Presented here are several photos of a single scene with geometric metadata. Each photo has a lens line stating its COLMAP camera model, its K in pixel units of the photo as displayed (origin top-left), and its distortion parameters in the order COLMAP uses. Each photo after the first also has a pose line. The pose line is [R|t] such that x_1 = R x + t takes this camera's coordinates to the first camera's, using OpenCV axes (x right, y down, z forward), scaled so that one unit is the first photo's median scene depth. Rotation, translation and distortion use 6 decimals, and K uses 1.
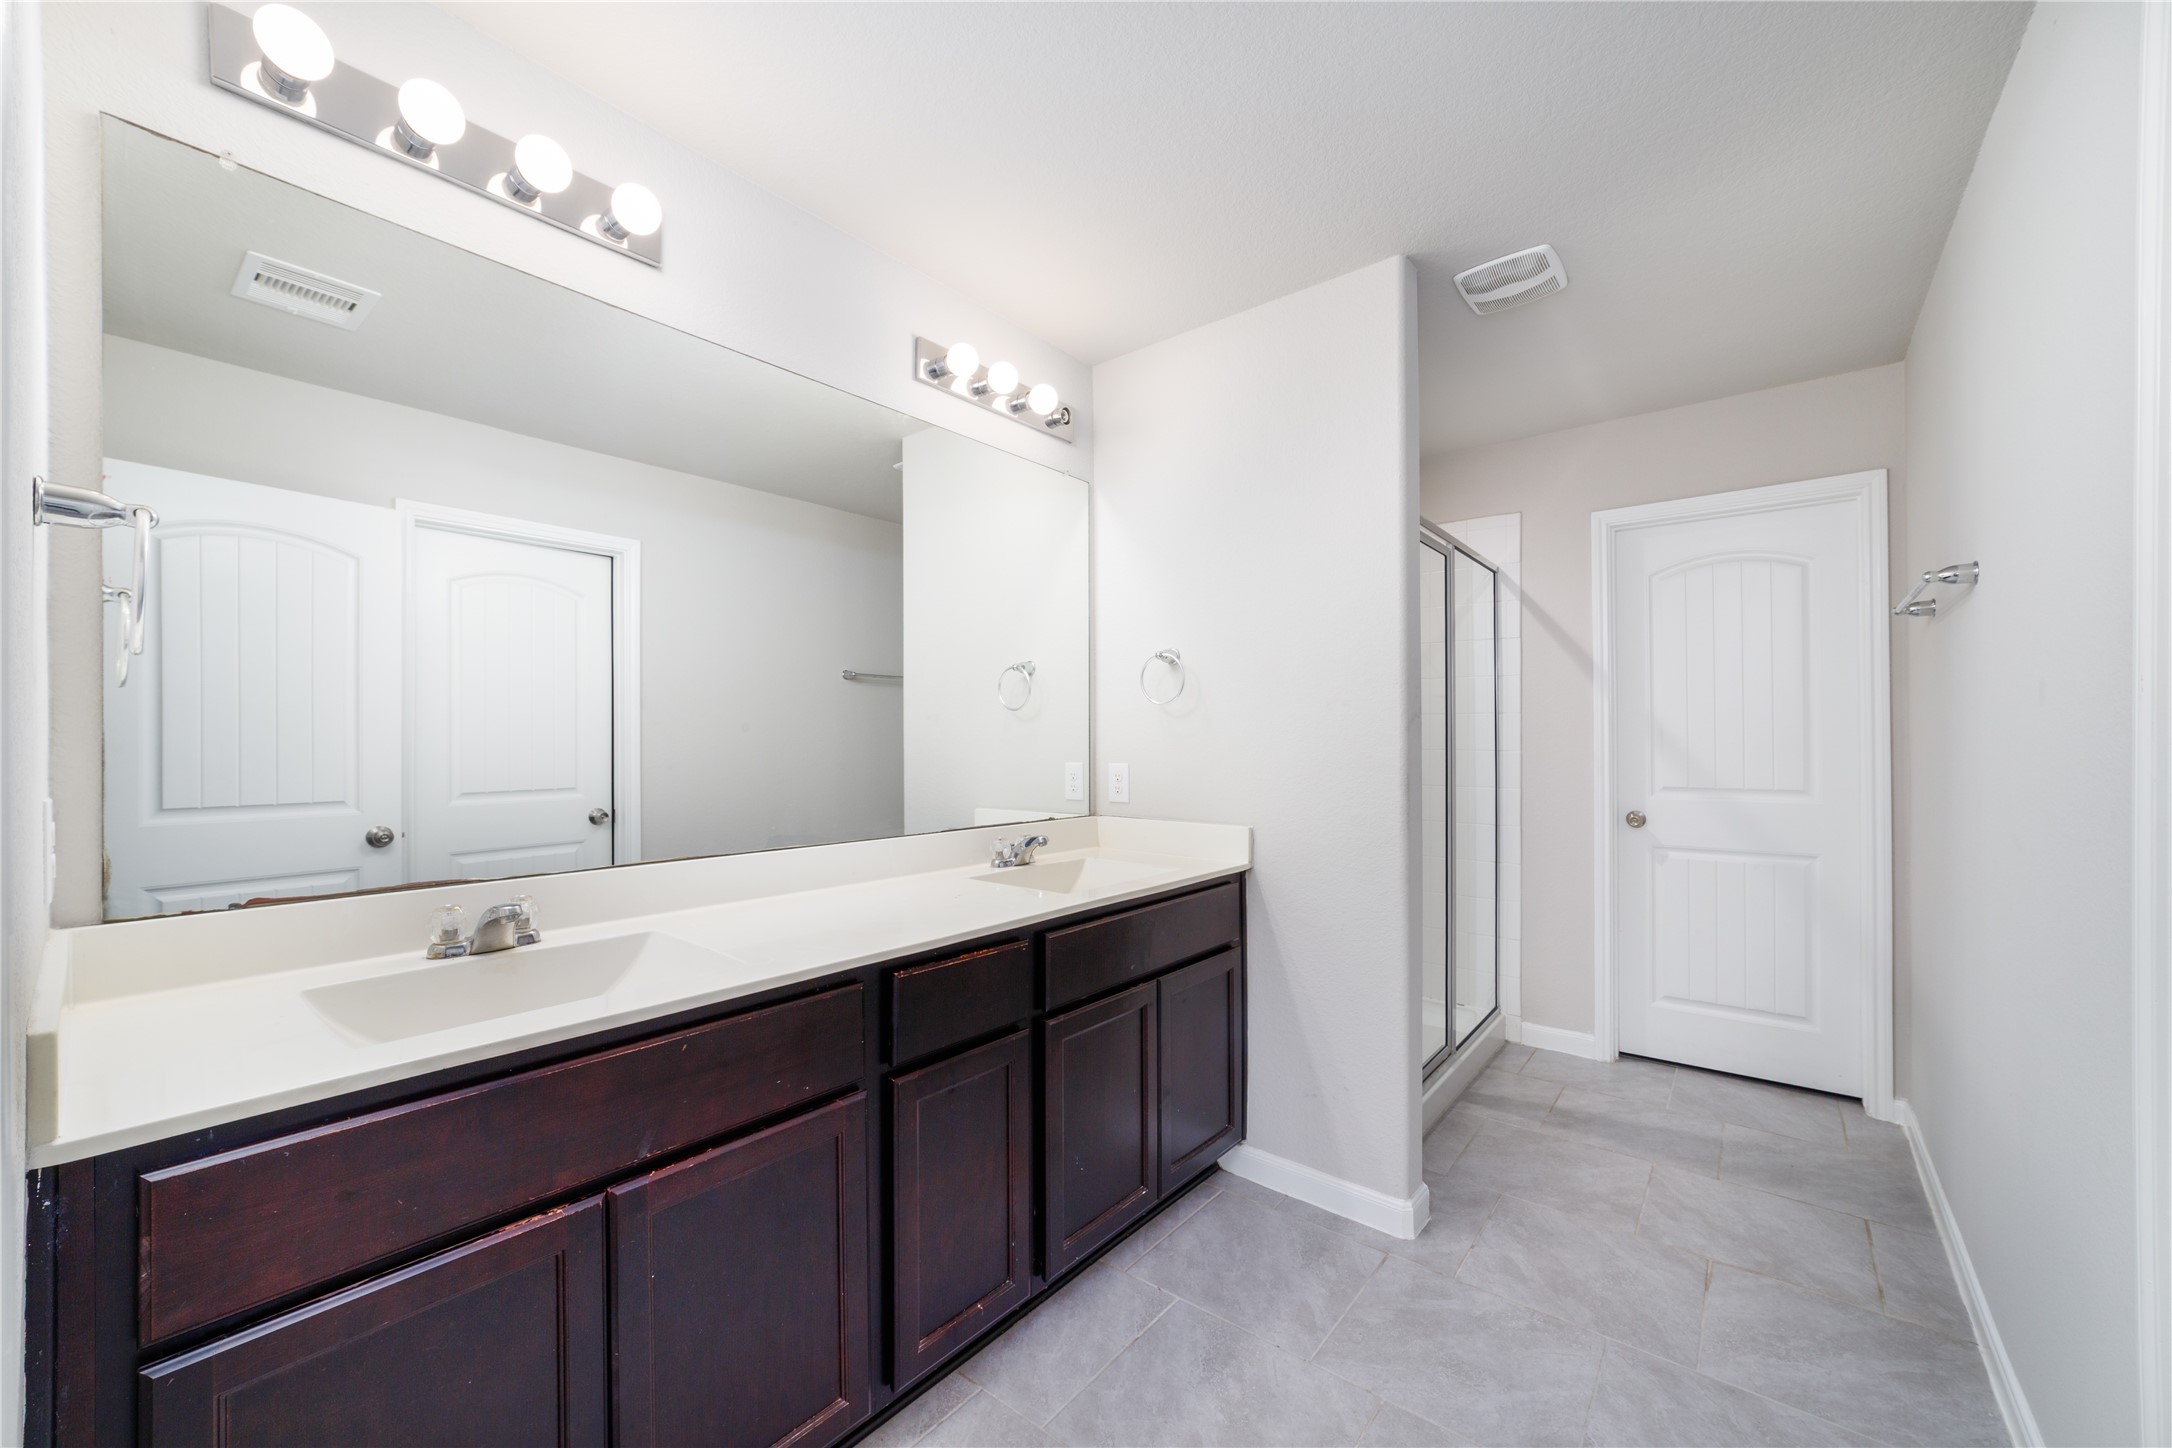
lens RADIAL K [[846.6, 0, 1087.0], [0, 846.6, 731.4], [0, 0, 1]] dist [-0.002043, 0.003413]
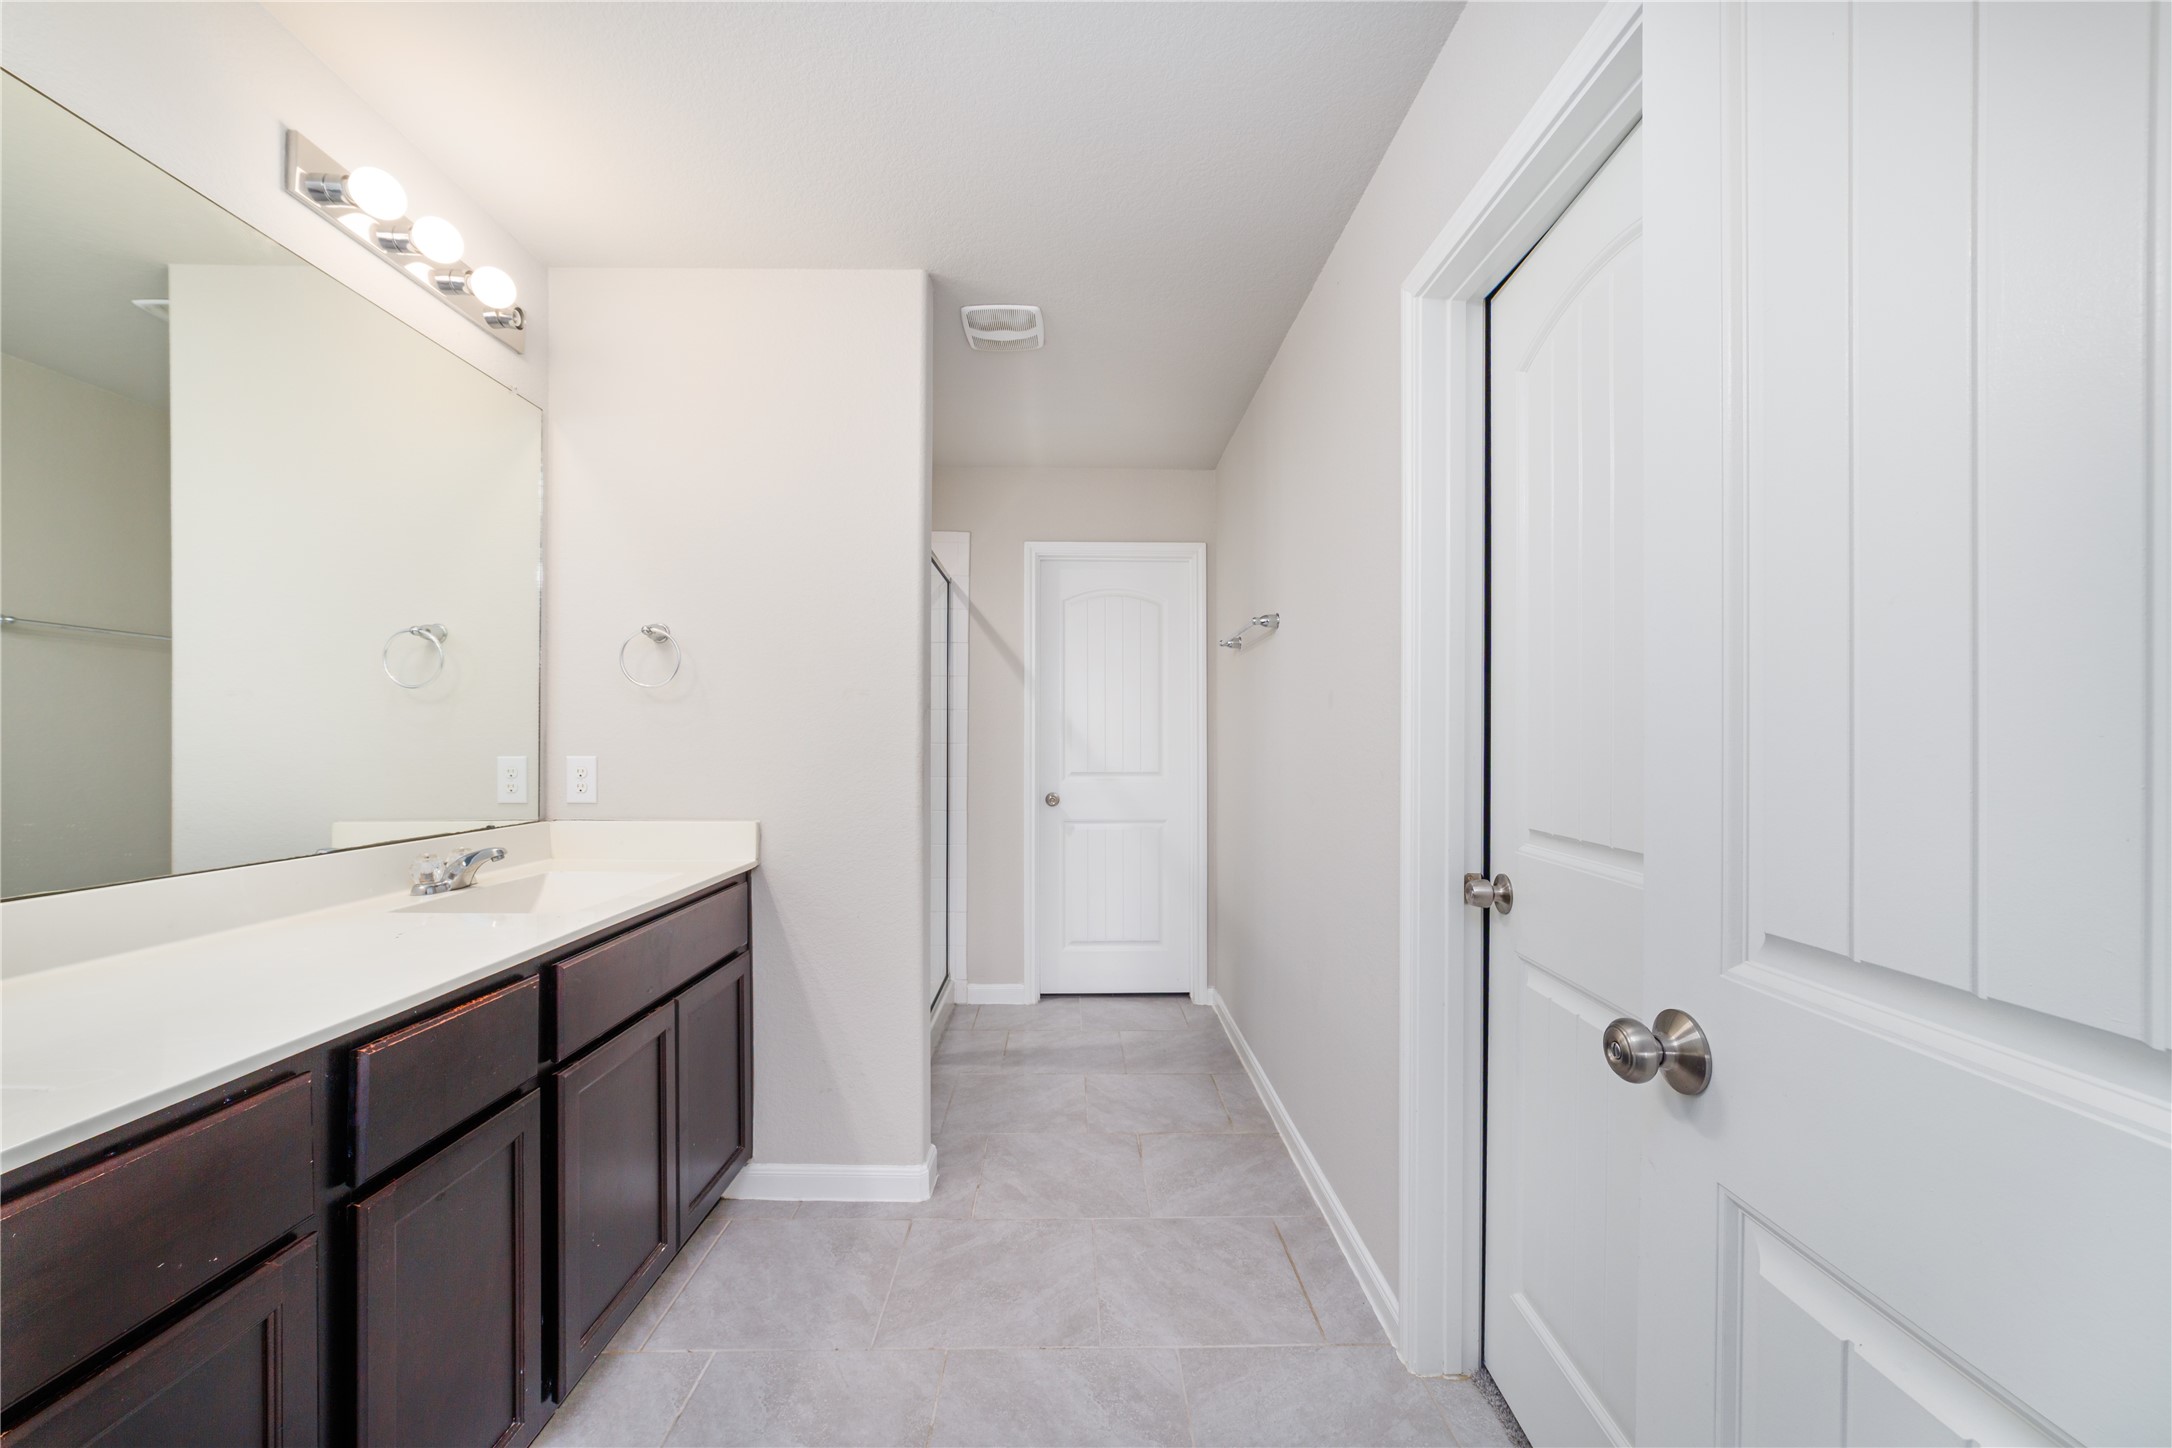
lens RADIAL K [[847.4, 0, 1085.8], [0, 847.4, 730.5], [0, 0, 1]] dist [-0.002100, 0.003449]
pose [[0.766951, 0.010957, 0.641612, -0.144509], [-0.010994, 0.999932, -0.003934, 0.012978], [-0.641611, -0.004037, 0.767019, 0.056306]]
